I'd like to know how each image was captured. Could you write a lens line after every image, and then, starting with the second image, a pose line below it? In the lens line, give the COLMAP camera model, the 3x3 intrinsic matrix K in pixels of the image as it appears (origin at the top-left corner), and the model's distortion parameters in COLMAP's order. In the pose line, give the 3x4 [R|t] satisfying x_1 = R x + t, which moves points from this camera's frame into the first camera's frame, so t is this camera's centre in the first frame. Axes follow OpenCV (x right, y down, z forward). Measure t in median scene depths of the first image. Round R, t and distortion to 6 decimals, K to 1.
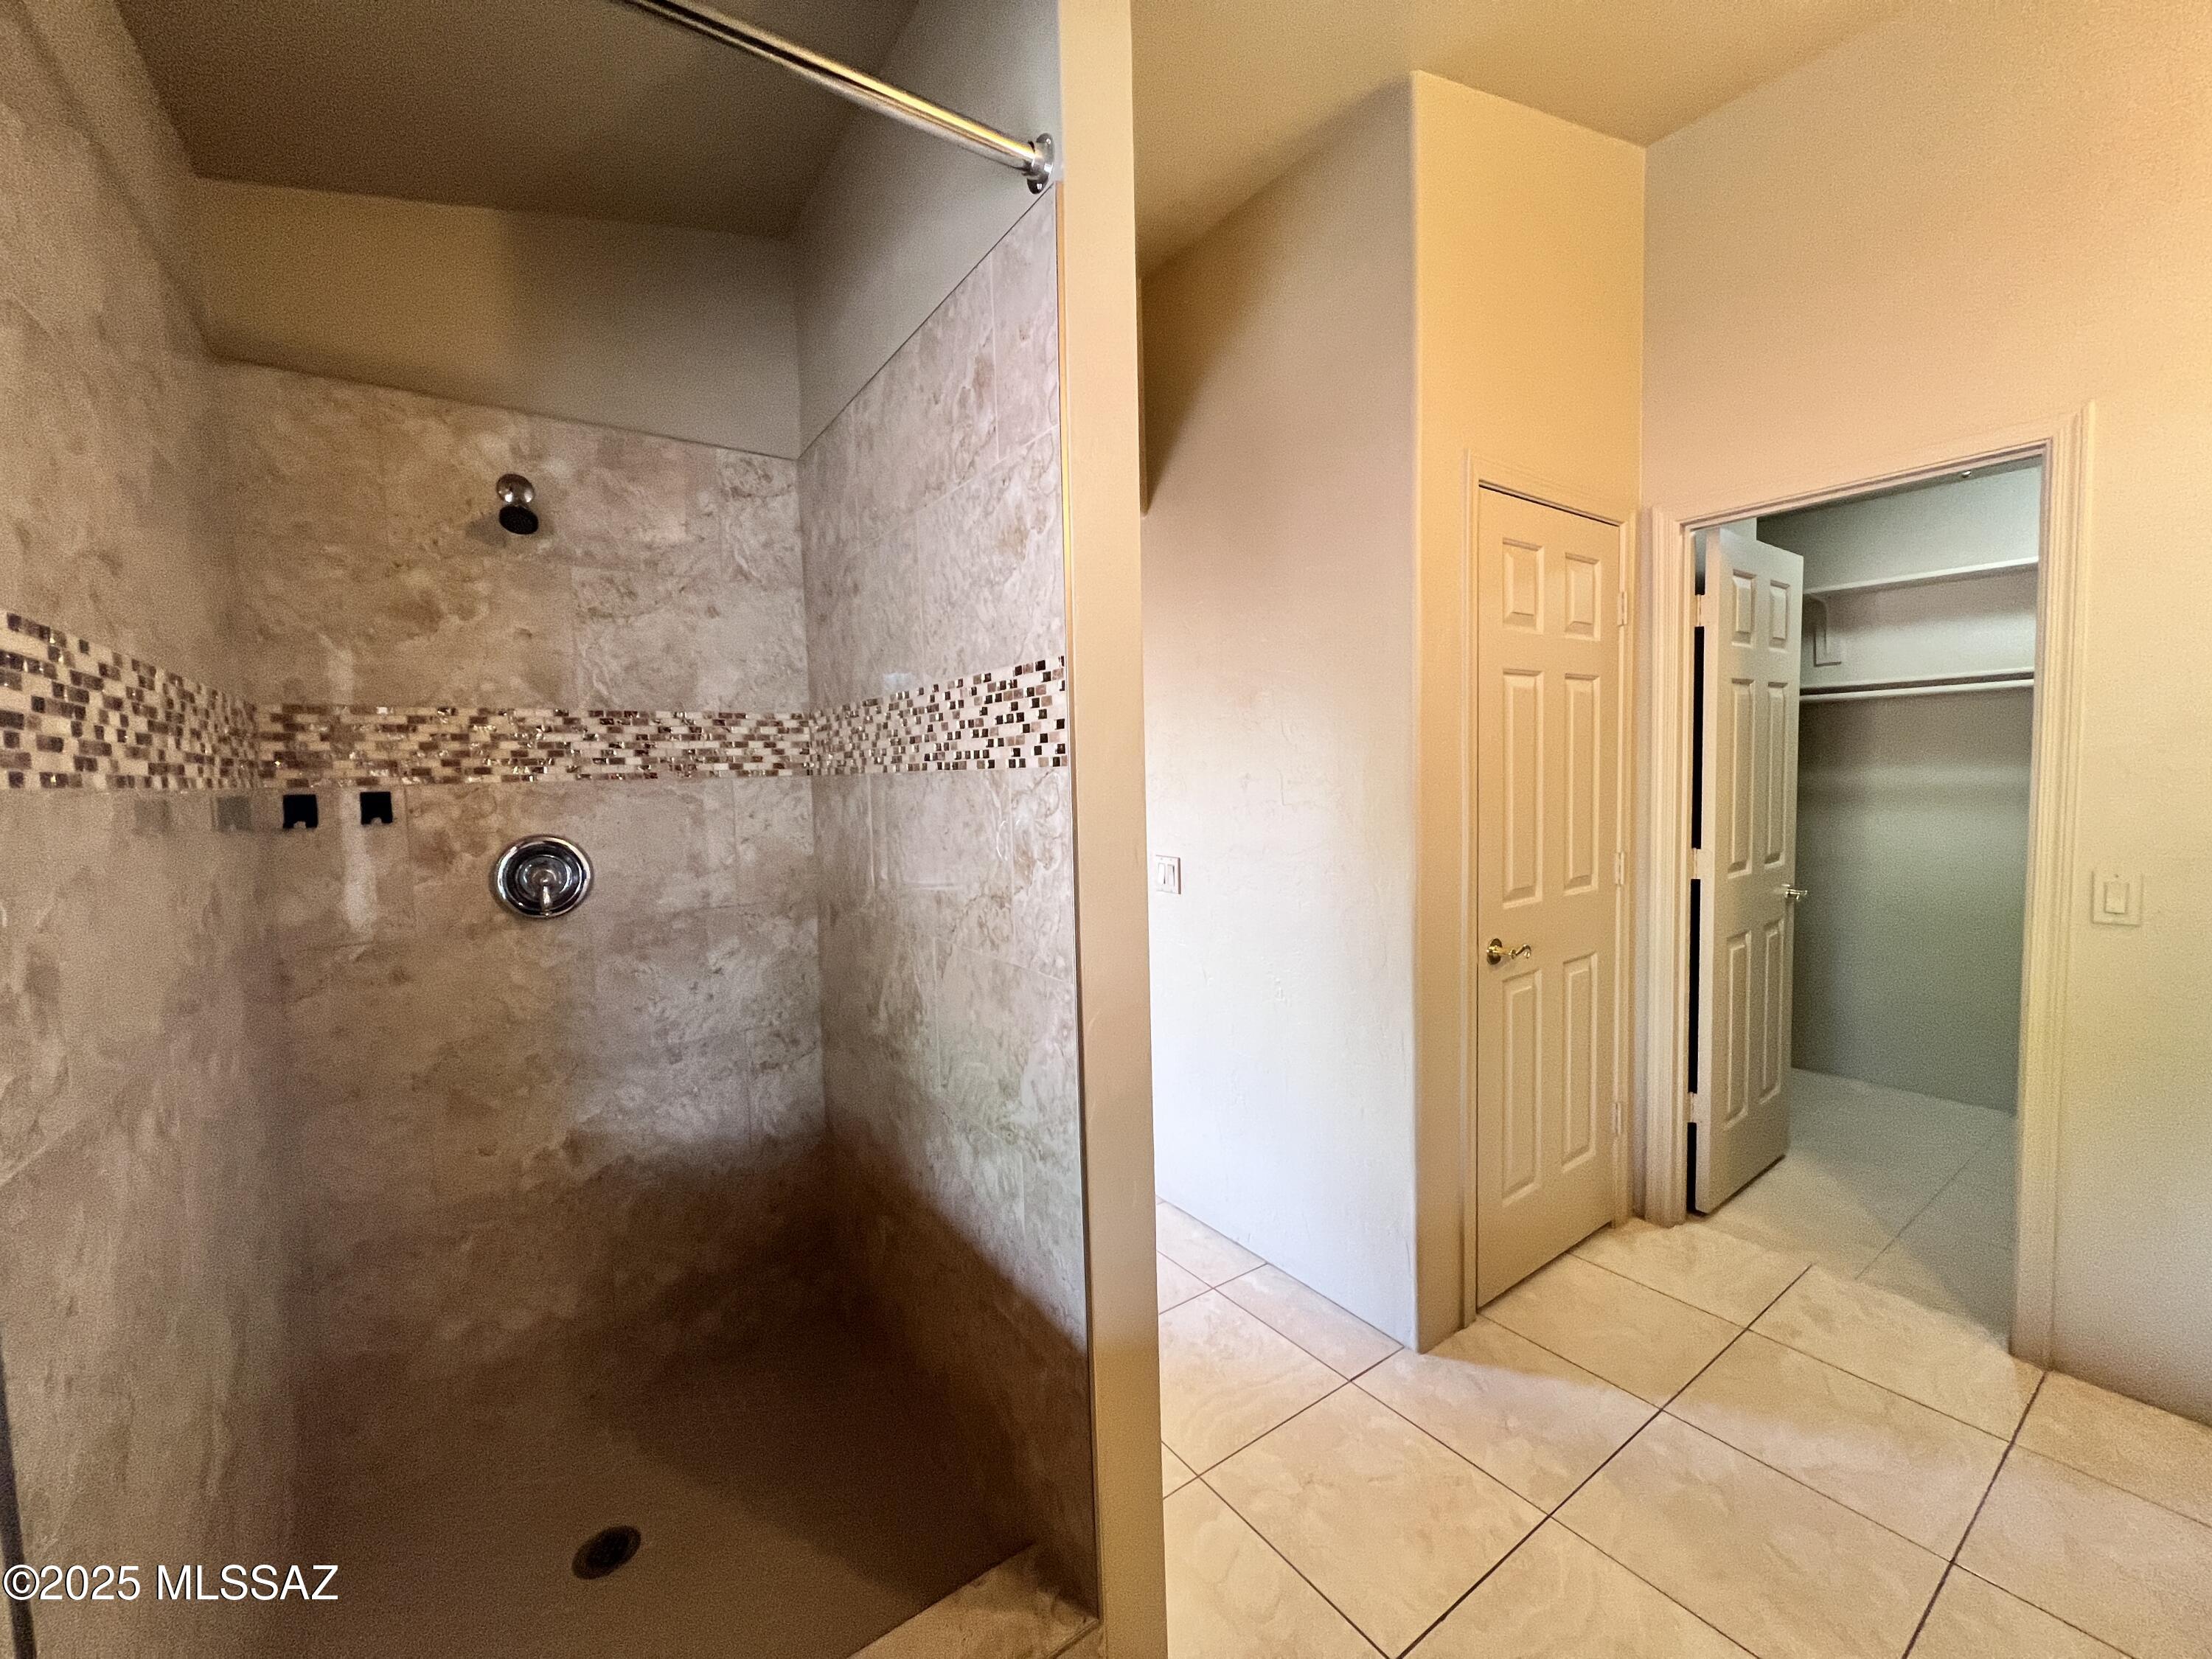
lens RADIAL K [[883.1, 0, 1104.9], [0, 883.1, 828.7], [0, 0, 1]] dist [-0.002095, -0.000646]
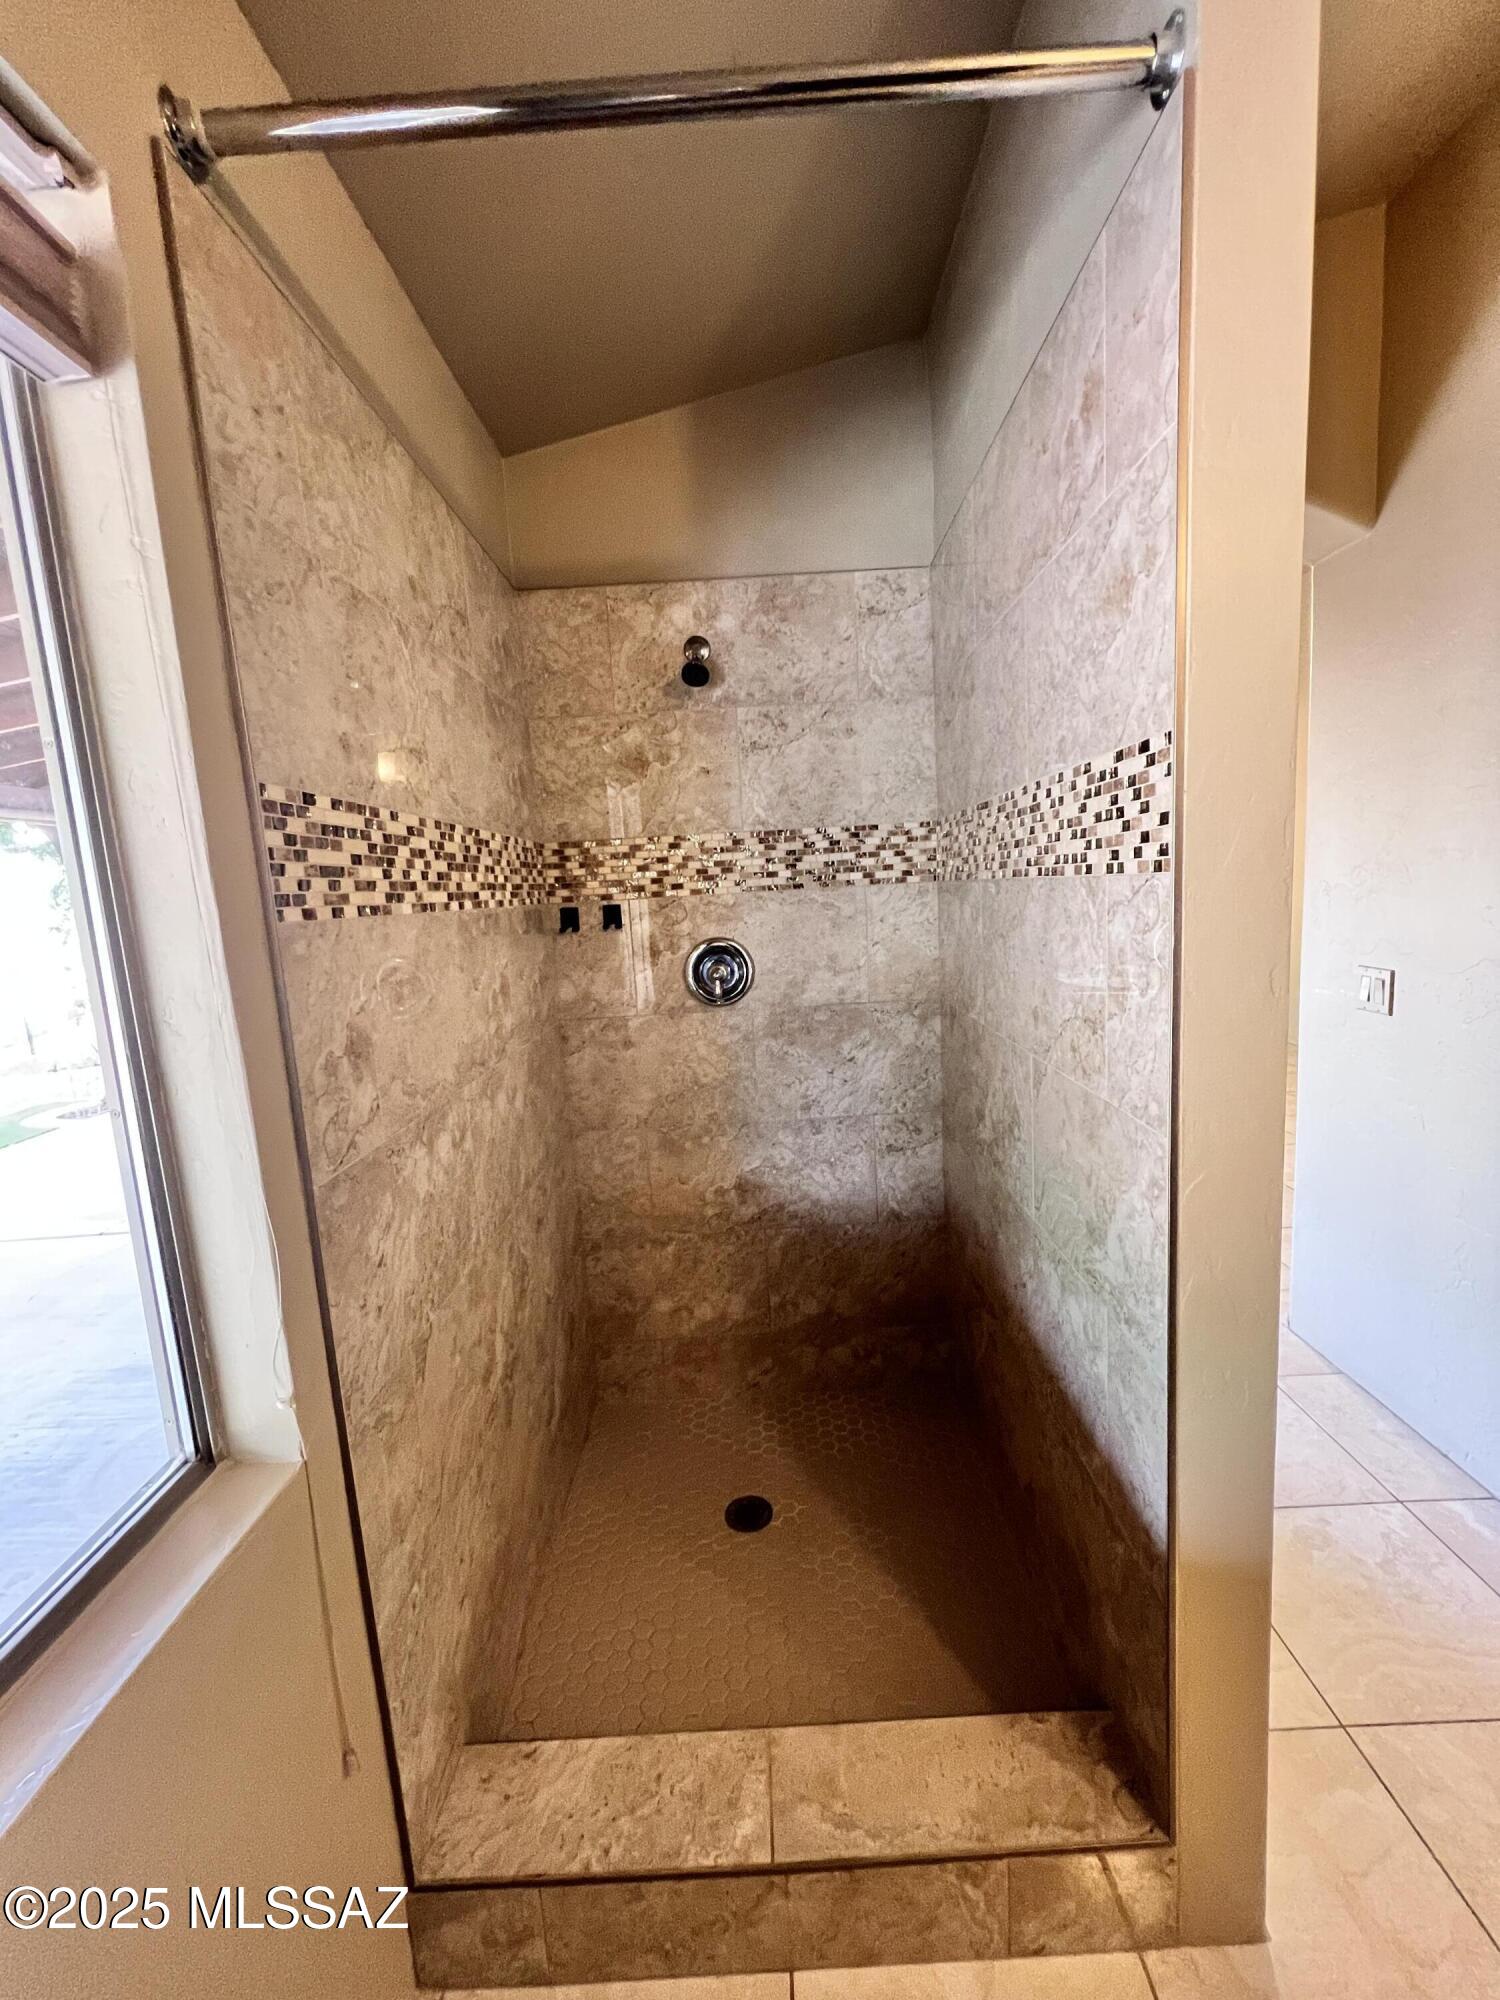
lens RADIAL K [[804.7, 0, 751.4], [0, 804.7, 996.3], [0, 0, 1]] dist [-0.001909, 0.000507]
pose [[0.814490, 0.055857, -0.577482, 0.056571], [-0.000979, 0.995486, 0.094908, -0.020118], [0.580177, -0.076737, 0.810868, 0.132595]]
